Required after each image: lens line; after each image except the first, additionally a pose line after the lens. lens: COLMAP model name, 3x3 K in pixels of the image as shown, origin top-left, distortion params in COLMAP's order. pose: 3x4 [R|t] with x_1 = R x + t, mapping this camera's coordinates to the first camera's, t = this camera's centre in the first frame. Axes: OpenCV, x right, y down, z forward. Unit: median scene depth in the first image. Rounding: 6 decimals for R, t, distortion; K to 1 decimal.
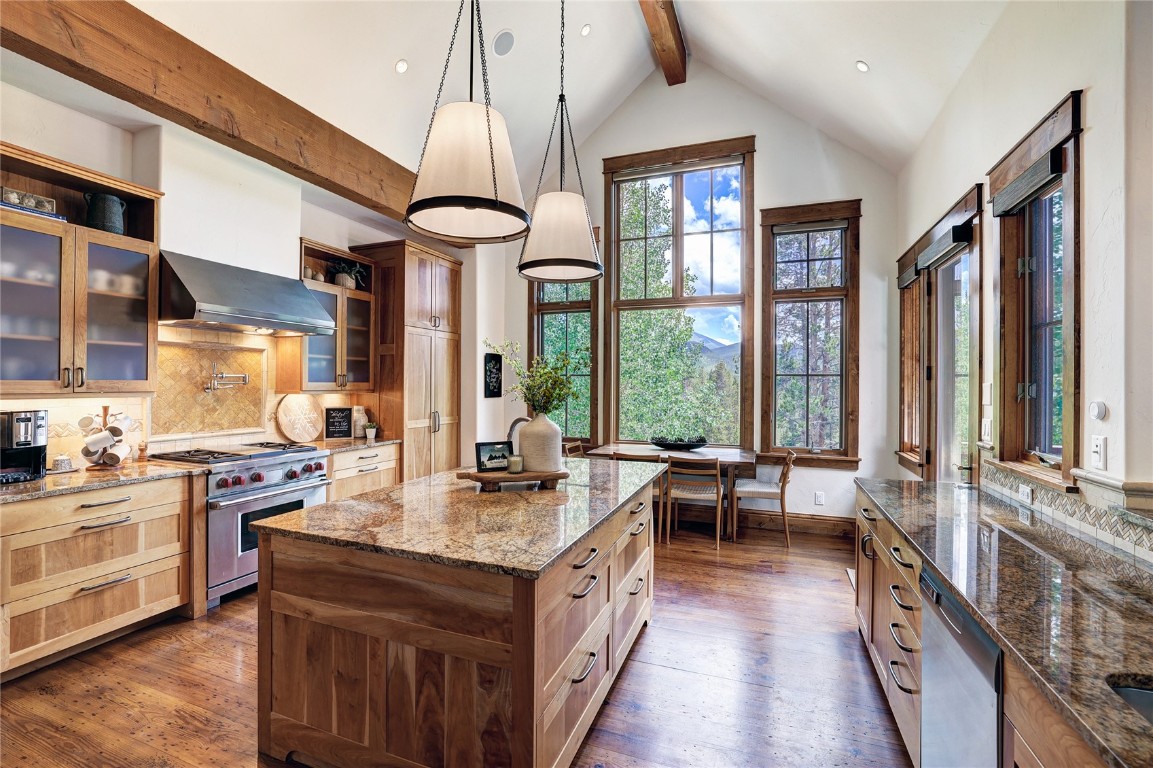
lens RADIAL K [[516.2, 0, 574.9], [0, 516.2, 382.2], [0, 0, 1]] dist [0.000551, 0.000534]
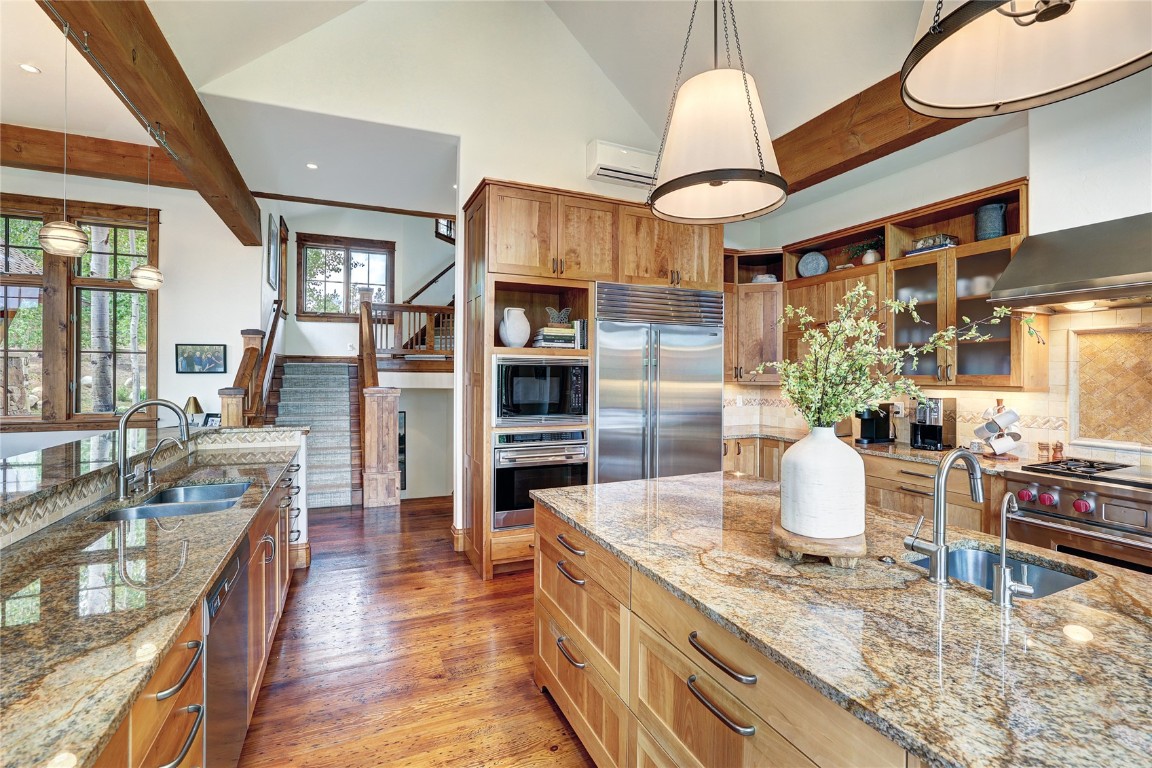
lens RADIAL K [[515.8, 0, 578.6], [0, 515.8, 378.0], [0, 0, 1]] dist [0.000551, 0.000534]
pose [[-0.709975, -0.012699, -0.704112, 0.312949], [-0.014007, 0.999894, -0.003910, 0.012632], [0.704088, 0.007087, -0.710078, 0.769502]]
